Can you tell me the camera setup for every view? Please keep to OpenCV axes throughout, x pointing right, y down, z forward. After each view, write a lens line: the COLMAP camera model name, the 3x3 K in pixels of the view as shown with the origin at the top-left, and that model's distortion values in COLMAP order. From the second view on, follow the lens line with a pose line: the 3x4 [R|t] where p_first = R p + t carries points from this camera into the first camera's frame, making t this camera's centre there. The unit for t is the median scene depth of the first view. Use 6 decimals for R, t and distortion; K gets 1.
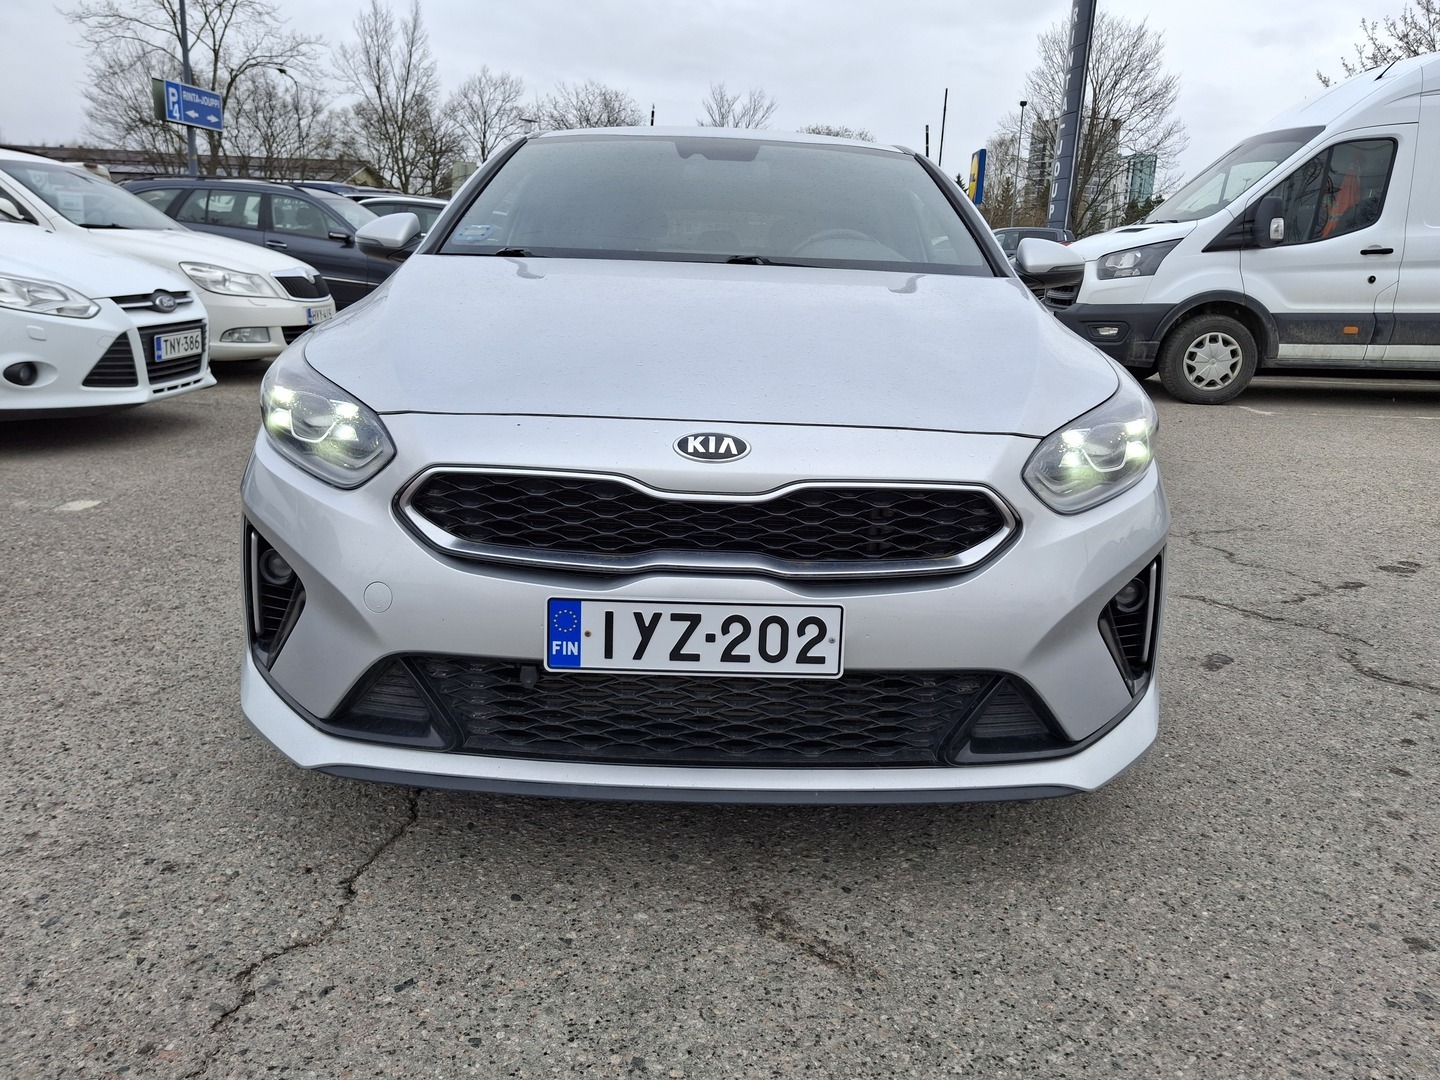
lens RADIAL K [[1079.5, 0, 722.8], [0, 1079.5, 496.5], [0, 0, 1]] dist [0.003680, -0.006513]
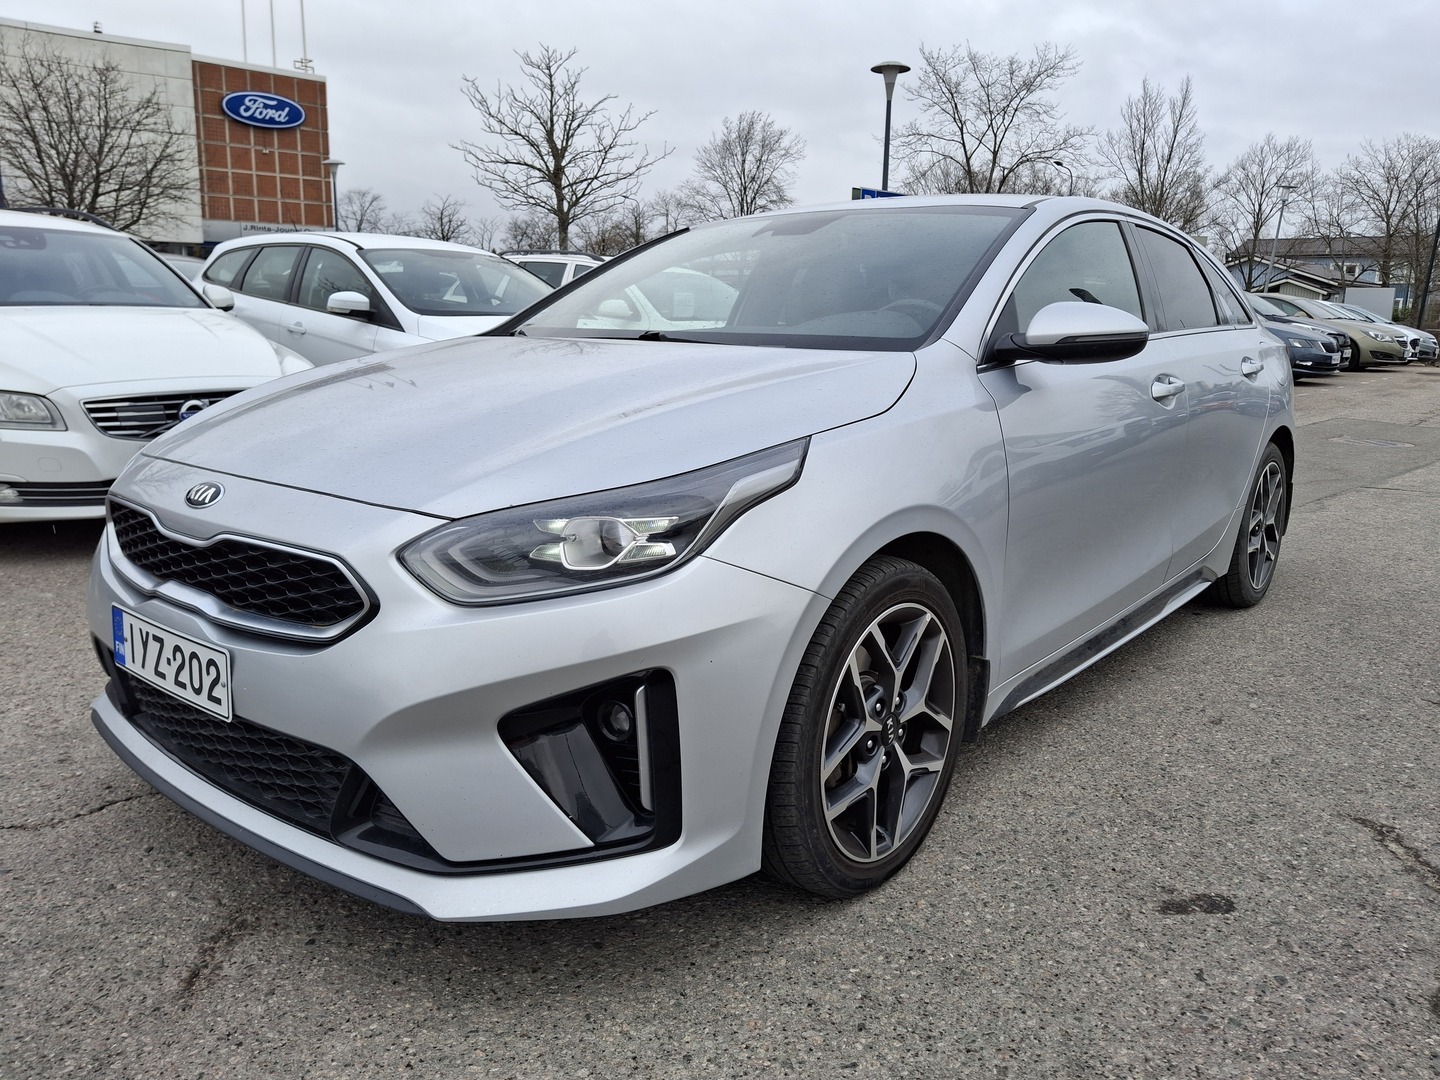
lens RADIAL K [[1061.0, 0, 720.0], [0, 1061.0, 540.0], [0, 0, 1]] dist [-0.004090, -0.003683]
pose [[0.763212, 0.107461, -0.637150, 0.713075], [-0.127013, 0.991786, 0.015131, -0.054411], [0.633542, 0.069378, 0.770592, 0.315781]]
